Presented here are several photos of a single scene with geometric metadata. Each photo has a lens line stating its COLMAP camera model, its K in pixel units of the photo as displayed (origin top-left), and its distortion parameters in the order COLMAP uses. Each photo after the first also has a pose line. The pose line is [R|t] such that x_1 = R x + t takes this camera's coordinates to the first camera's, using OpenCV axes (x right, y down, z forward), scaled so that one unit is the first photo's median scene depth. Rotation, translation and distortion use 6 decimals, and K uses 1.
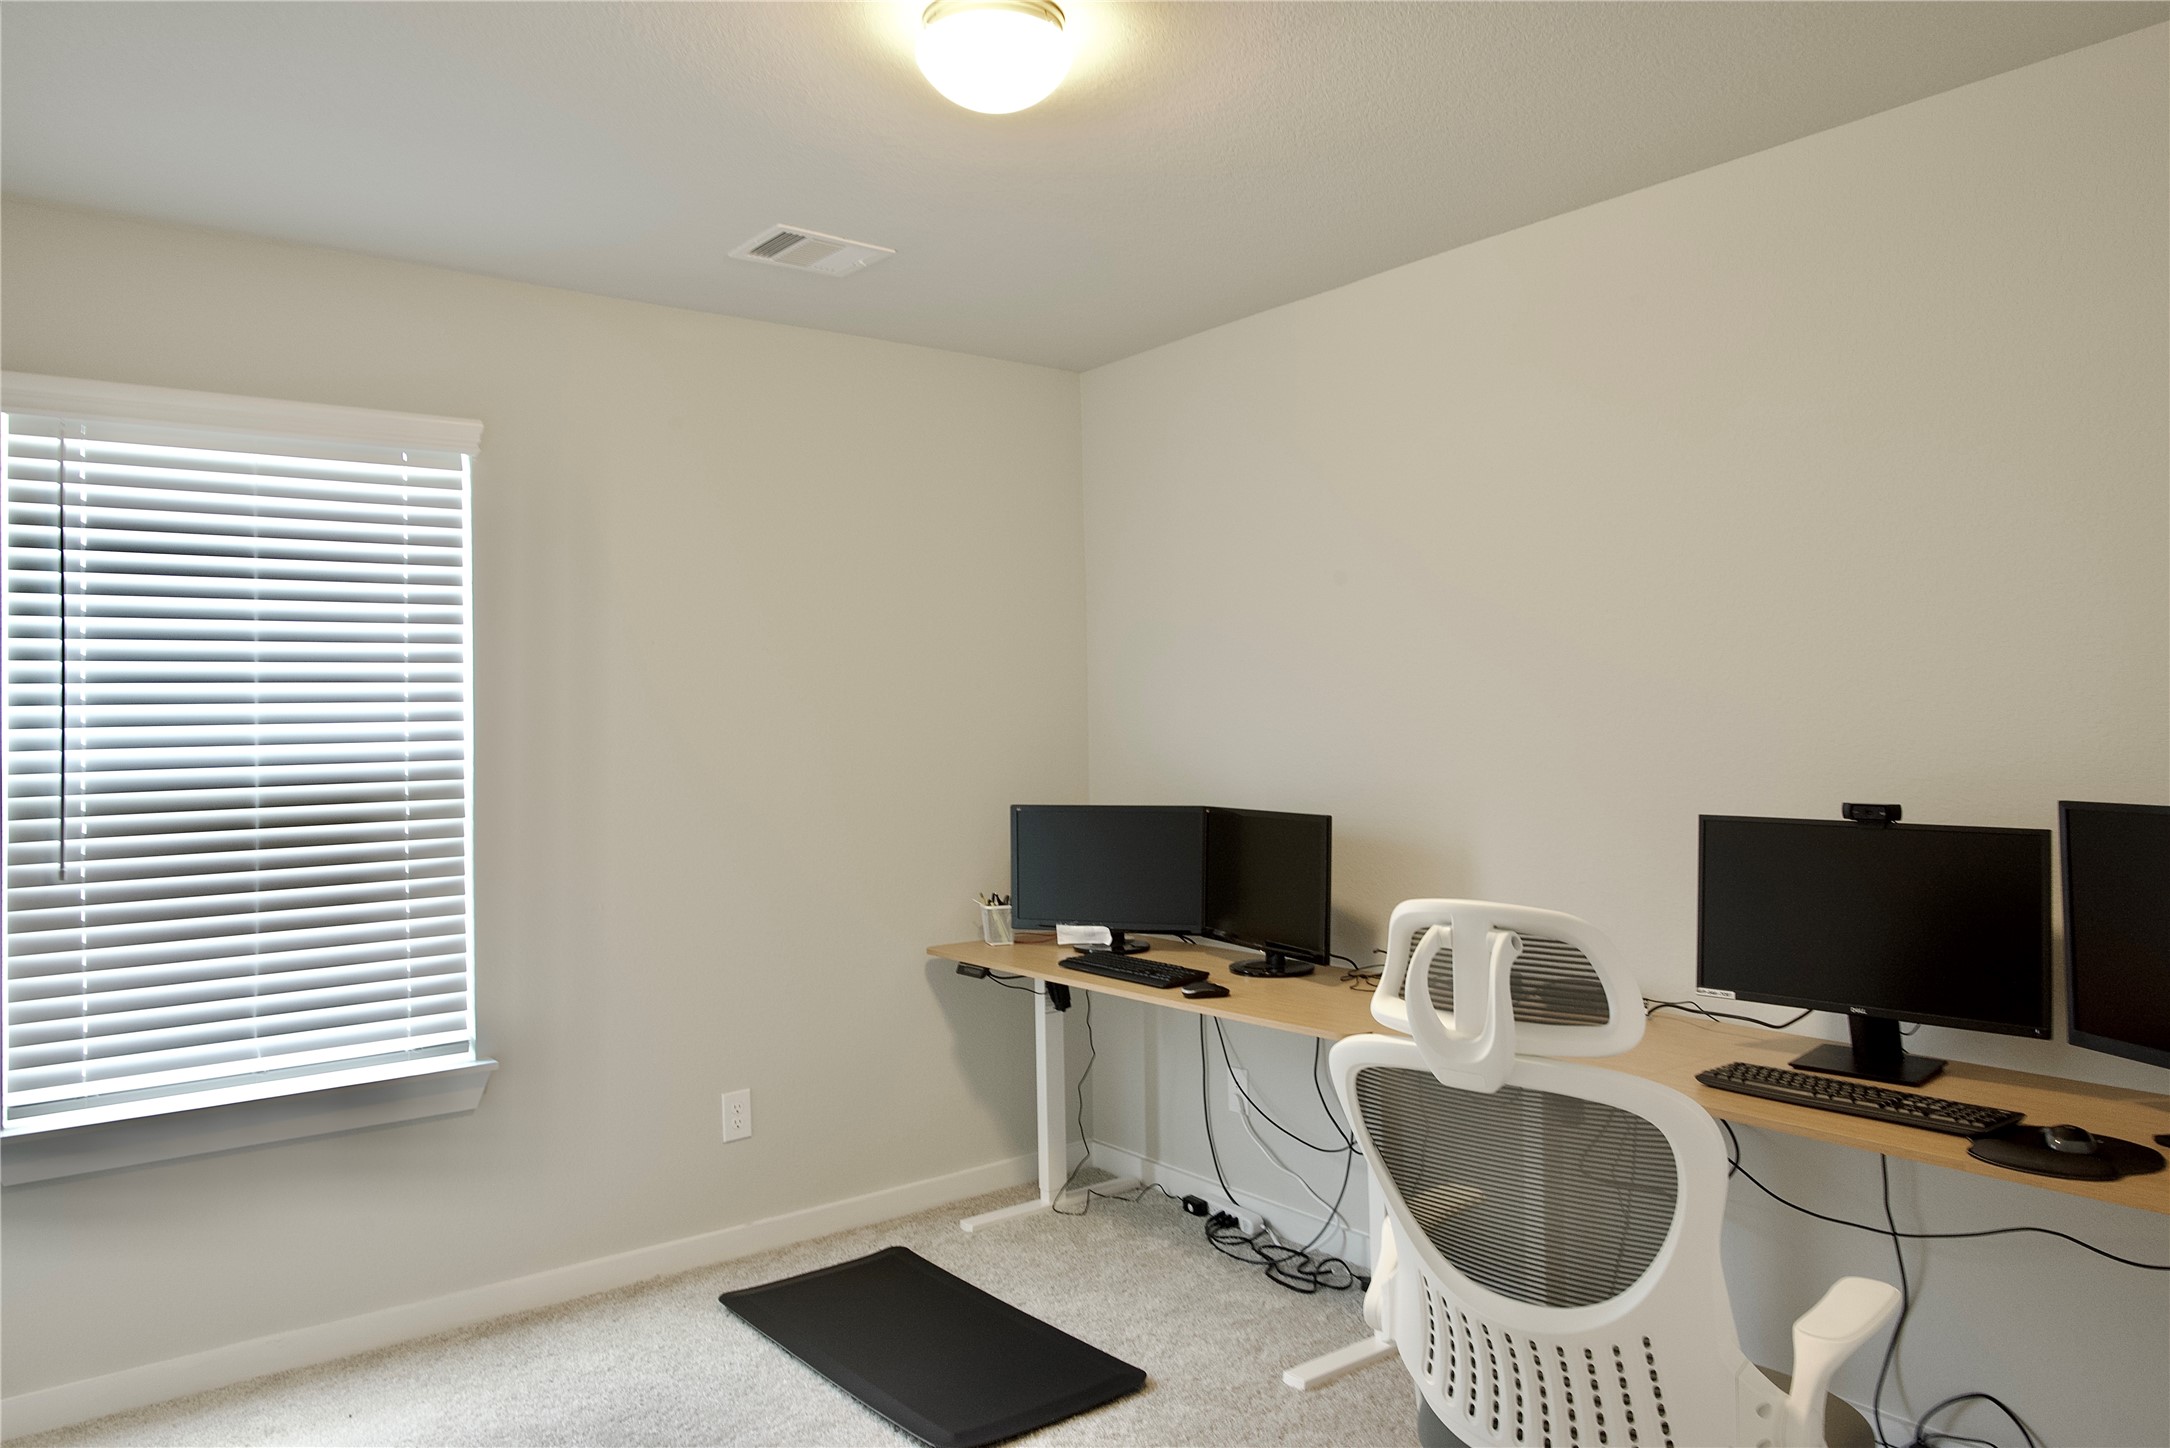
lens RADIAL K [[1463.0, 0, 1079.8], [0, 1463.0, 724.6], [0, 0, 1]] dist [0.001401, 0.000350]
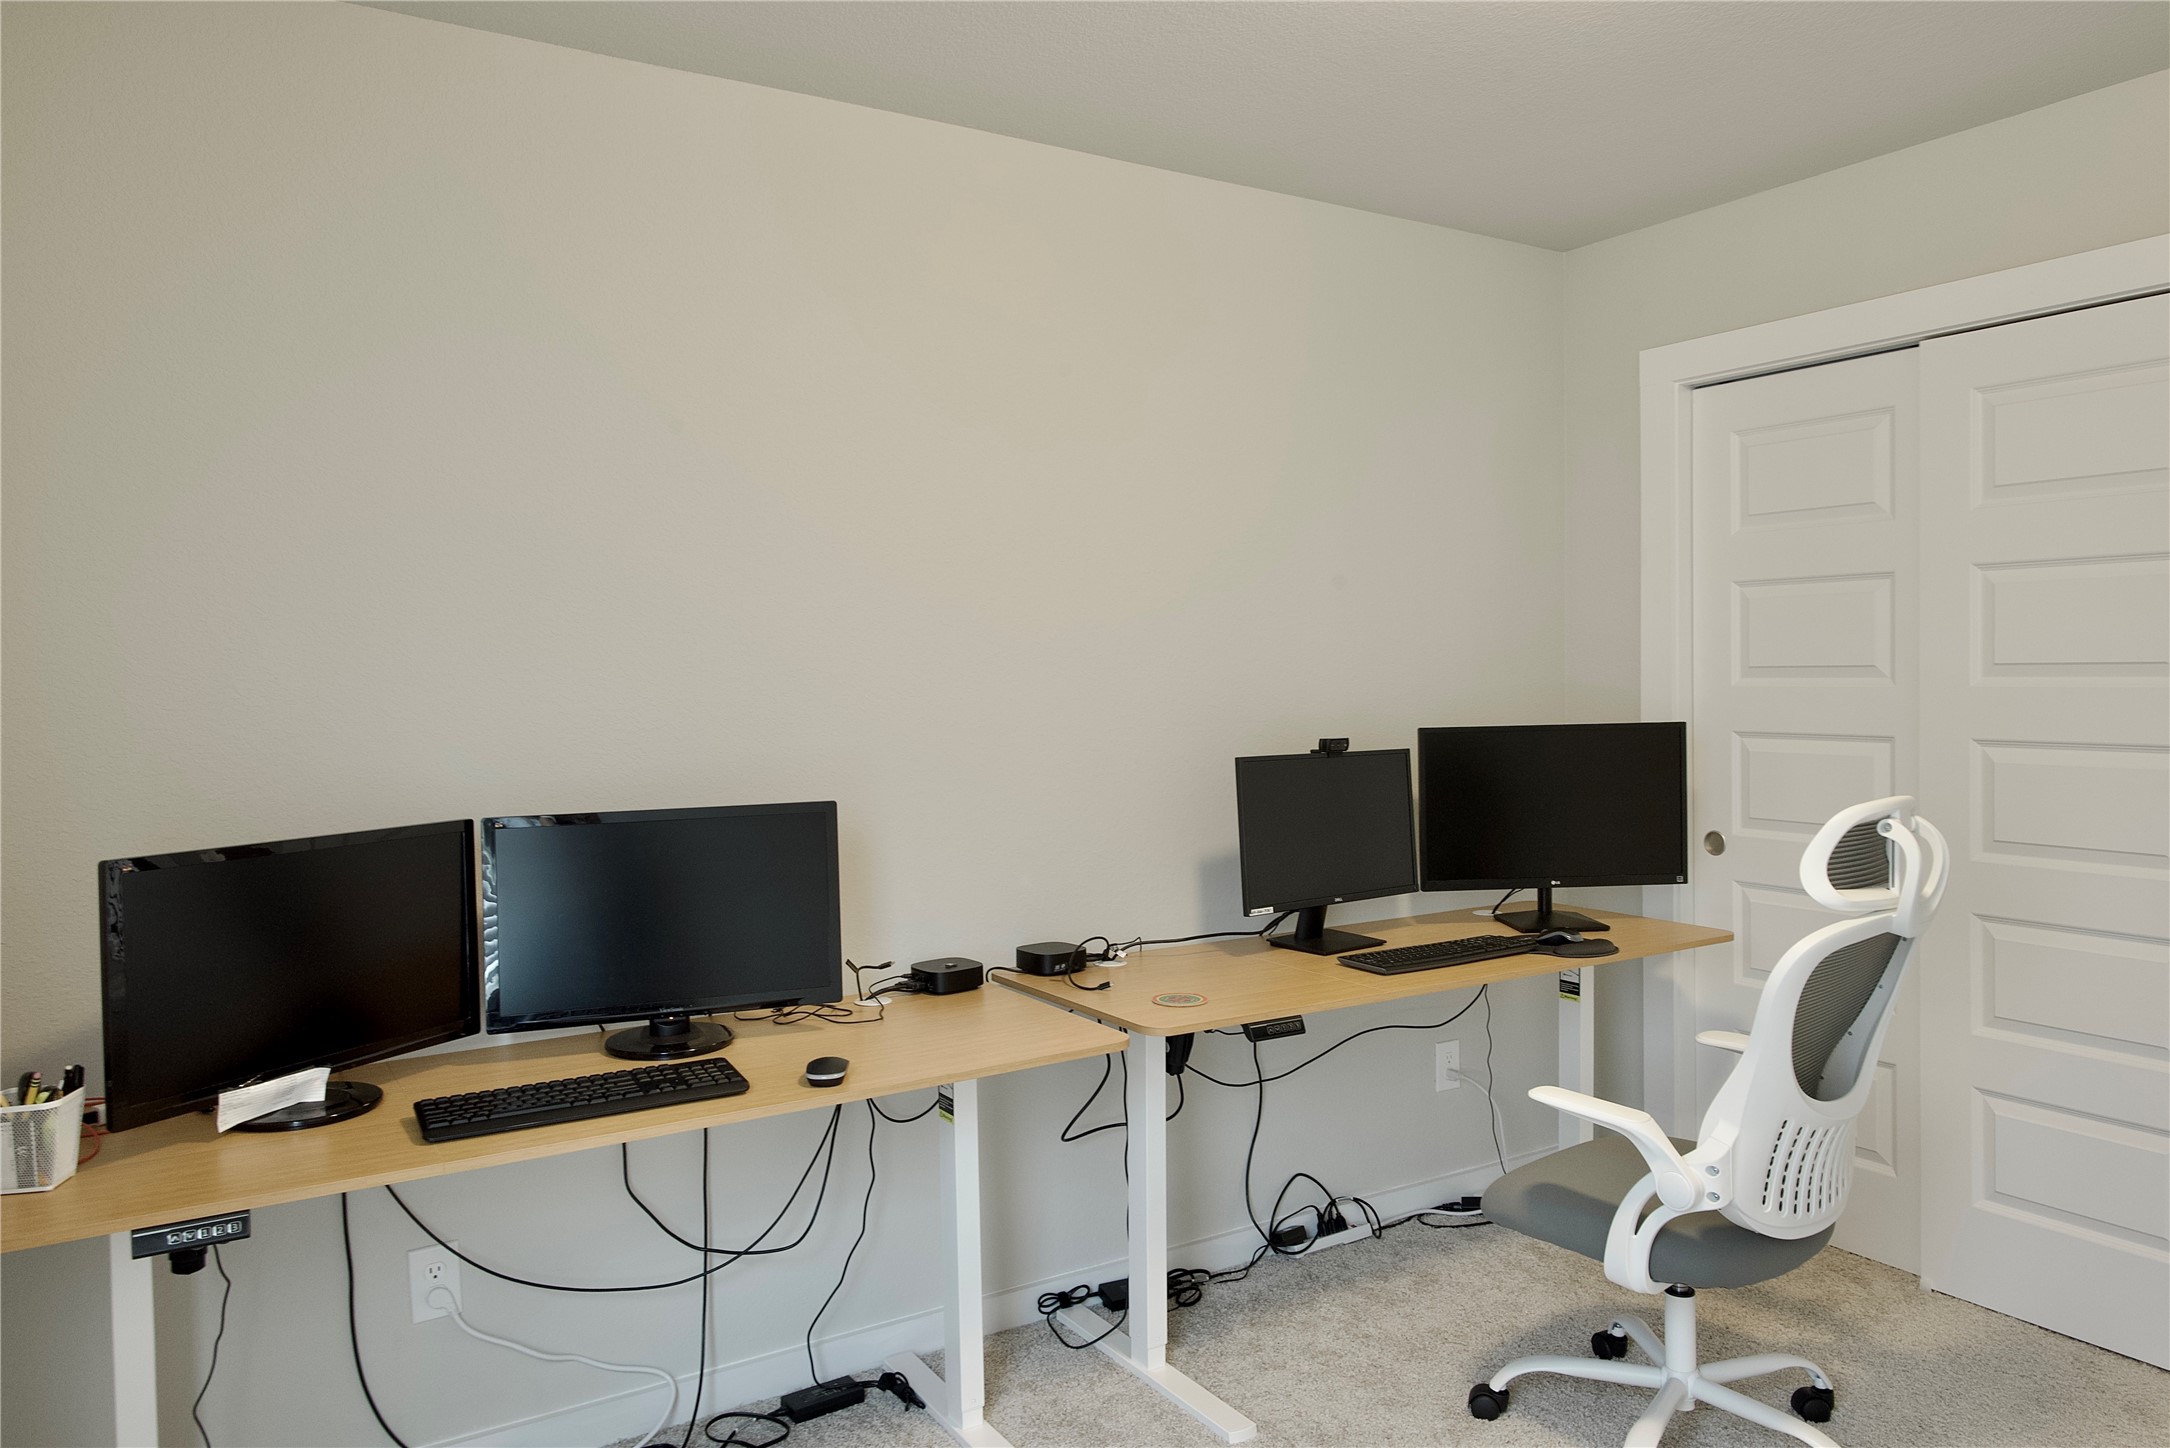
lens RADIAL K [[1463.0, 0, 1079.8], [0, 1463.0, 724.6], [0, 0, 1]] dist [0.001401, 0.000350]
pose [[0.102054, -0.018608, 0.994605, -0.749025], [0.013774, 0.999756, 0.017291, 0.016315], [-0.994683, 0.011935, 0.102286, 1.069328]]
